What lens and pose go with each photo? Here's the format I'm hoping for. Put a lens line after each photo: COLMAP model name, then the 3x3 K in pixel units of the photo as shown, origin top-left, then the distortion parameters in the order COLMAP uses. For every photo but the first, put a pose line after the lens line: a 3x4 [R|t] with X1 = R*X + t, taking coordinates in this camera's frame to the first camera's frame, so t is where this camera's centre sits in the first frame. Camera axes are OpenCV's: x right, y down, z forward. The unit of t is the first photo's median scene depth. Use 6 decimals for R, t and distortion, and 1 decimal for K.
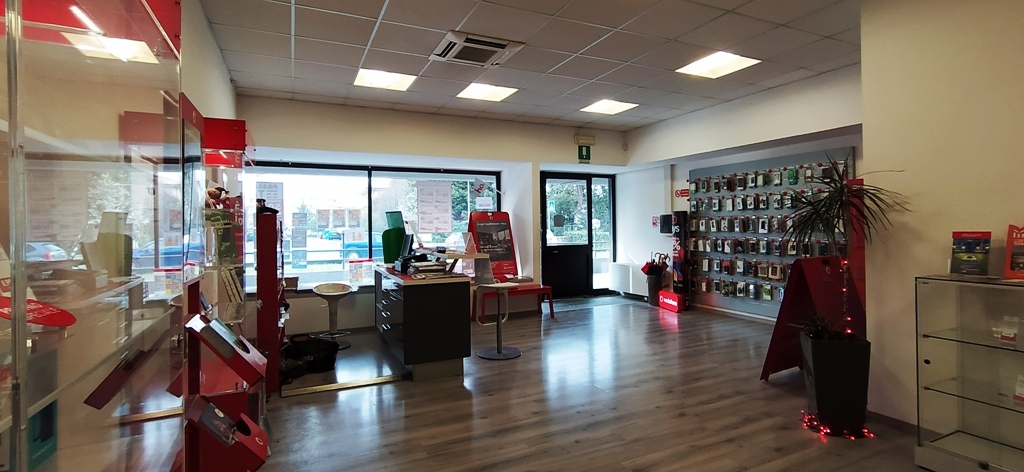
lens RADIAL K [[466.5, 0, 515.9], [0, 466.5, 224.7], [0, 0, 1]] dist [-0.000440, 0.001561]
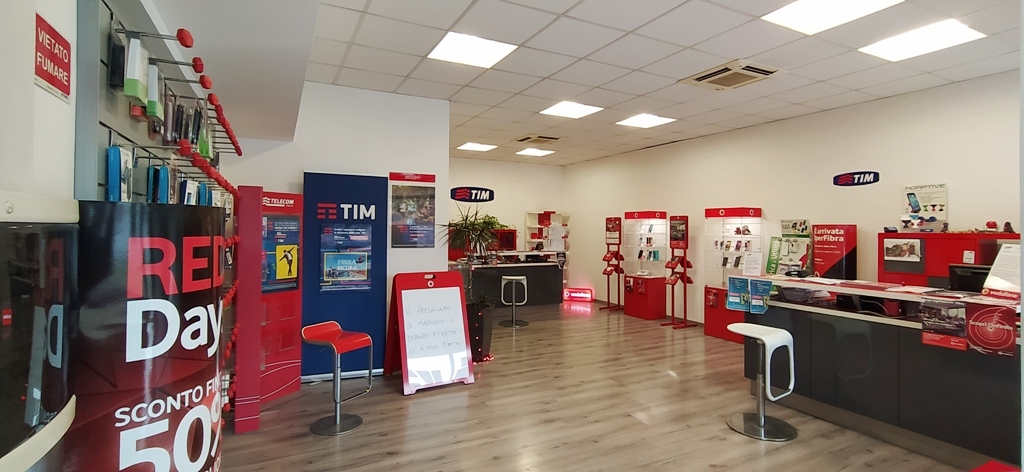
lens RADIAL K [[466.5, 0, 513.9], [0, 466.5, 220.7], [0, 0, 1]] dist [-0.000440, 0.001561]
pose [[-0.999622, 0.007585, -0.026408, 0.263486], [0.008114, 0.999768, -0.019966, -0.022078], [0.026251, -0.020173, -0.999452, 1.253679]]
